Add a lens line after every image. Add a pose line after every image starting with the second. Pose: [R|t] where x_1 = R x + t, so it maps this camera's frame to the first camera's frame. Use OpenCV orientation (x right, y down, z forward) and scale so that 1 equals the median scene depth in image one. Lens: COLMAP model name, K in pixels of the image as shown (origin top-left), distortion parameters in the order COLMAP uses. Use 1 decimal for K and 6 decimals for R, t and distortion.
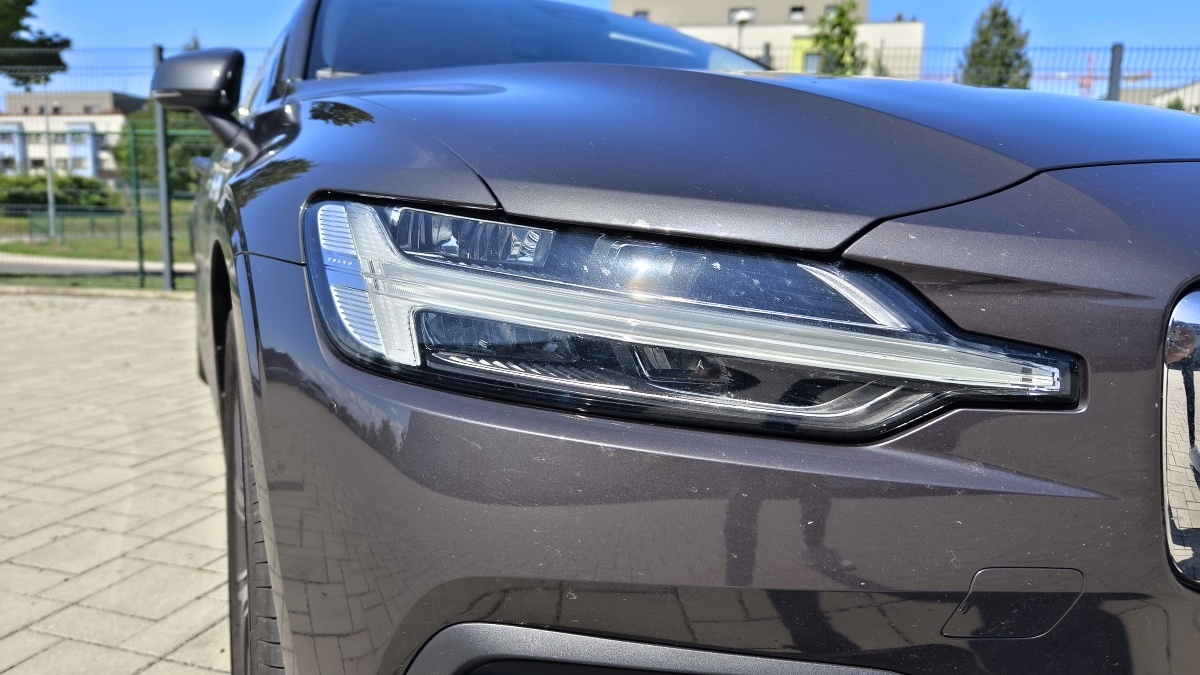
lens RADIAL K [[822.5, 0, 603.0], [0, 822.5, 340.6], [0, 0, 1]] dist [0.019061, -0.017319]
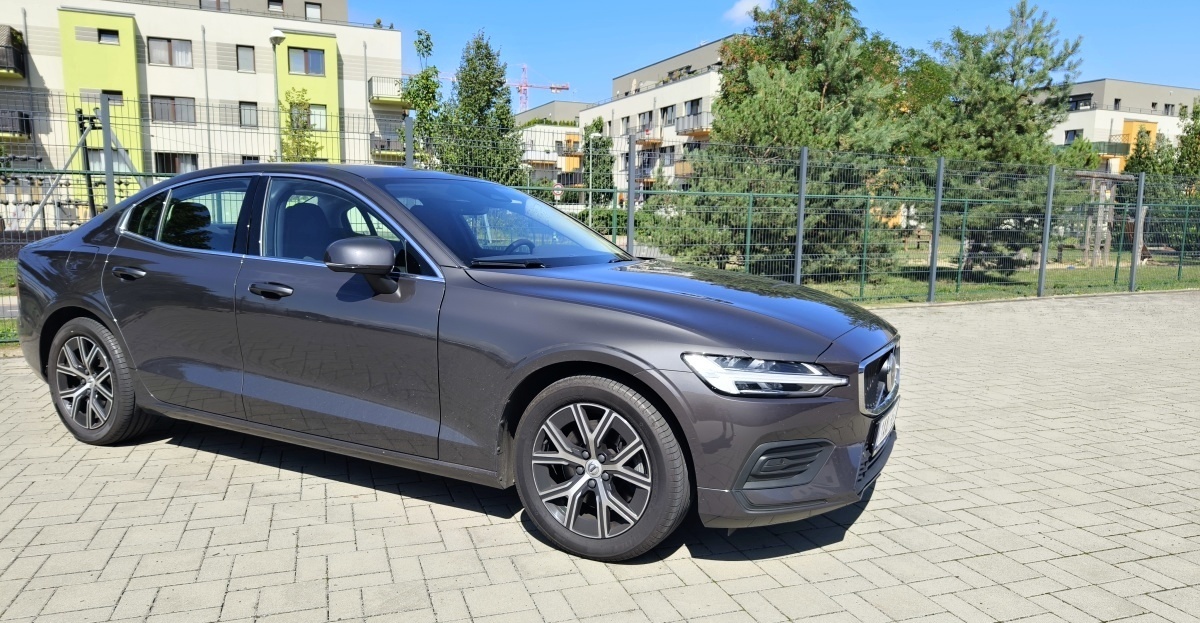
lens RADIAL K [[821.1, 0, 629.1], [0, 821.1, 332.5], [0, 0, 1]] dist [-0.001053, -0.004341]
pose [[0.794734, -0.091079, 0.600085, -0.691918], [0.083657, 0.995678, 0.040328, -0.110153], [-0.601164, 0.018152, 0.798919, -0.460320]]
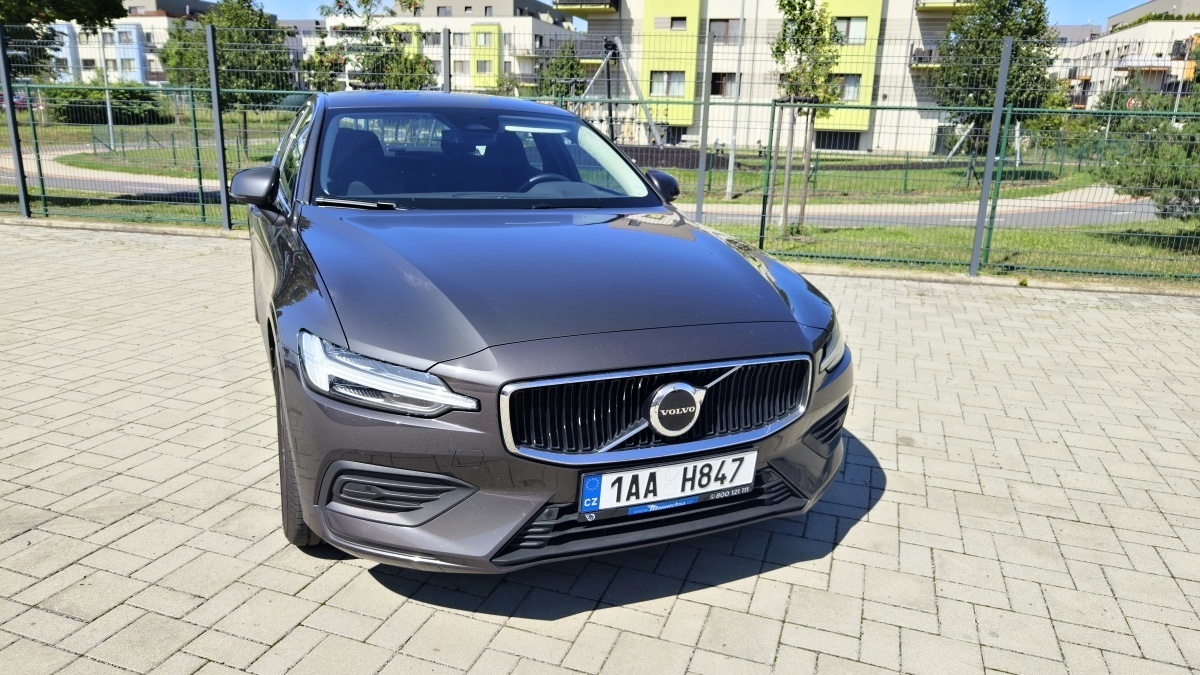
lens RADIAL K [[822.5, 0, 604.3], [0, 822.5, 333.4], [0, 0, 1]] dist [0.019061, -0.017319]
pose [[0.998701, 0.021412, -0.046239, 0.233277], [-0.016032, 0.993382, 0.113729, -0.132440], [0.048368, -0.112840, 0.992435, -0.507602]]
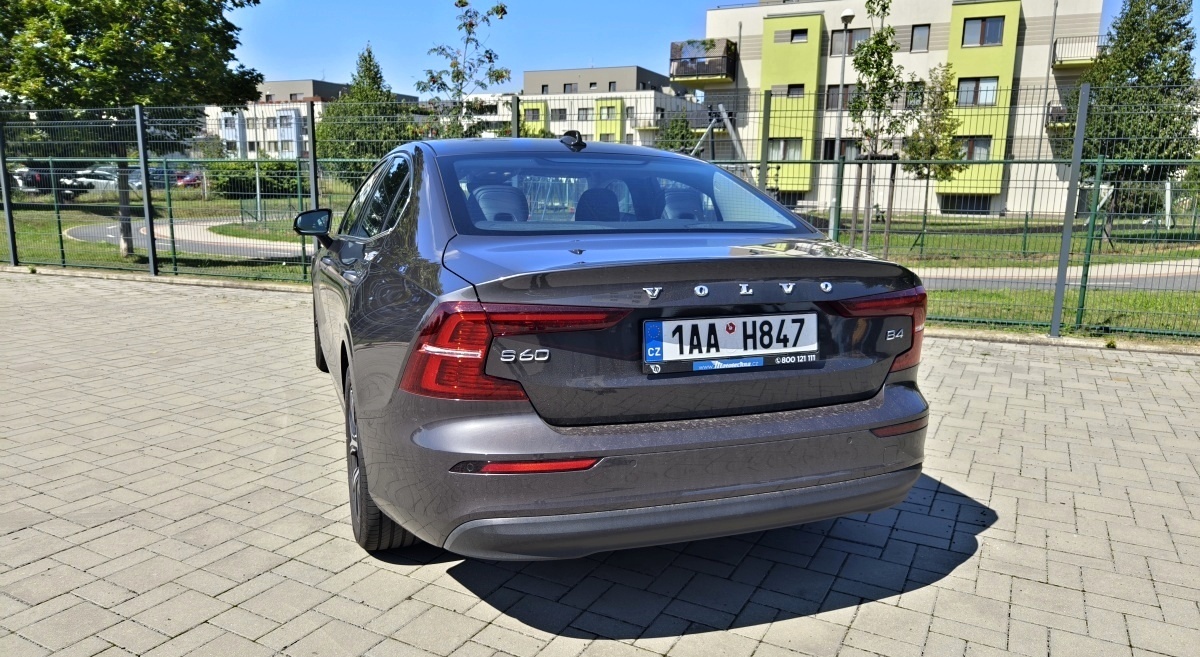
lens RADIAL K [[827.2, 0, 596.0], [0, 827.2, 341.0], [0, 0, 1]] dist [0.012877, -0.005702]
pose [[0.977284, 0.032527, -0.209424, 0.465548], [-0.023948, 0.998772, 0.043373, -0.097107], [0.210577, -0.037372, 0.976863, -0.507672]]
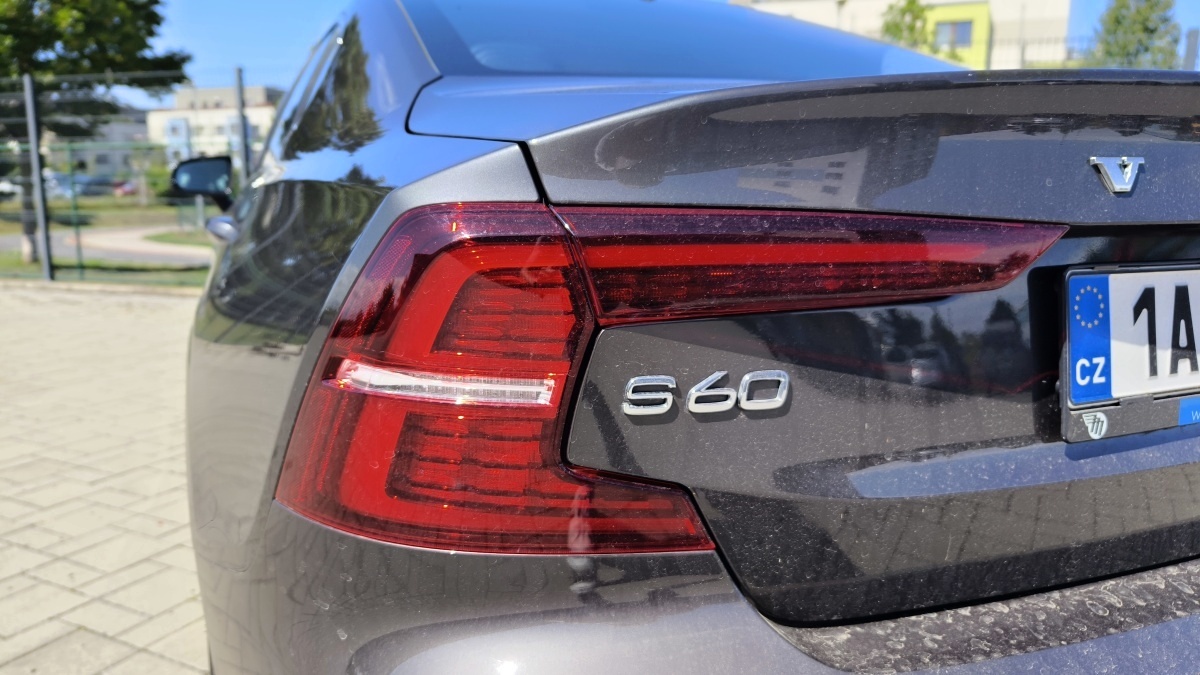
lens RADIAL K [[822.5, 0, 609.3], [0, 822.5, 337.8], [0, 0, 1]] dist [0.019061, -0.017319]
pose [[0.988609, 0.012064, -0.150021, 0.263821], [-0.008529, 0.999671, 0.024186, -0.070564], [0.150264, -0.022631, 0.988387, -0.026623]]
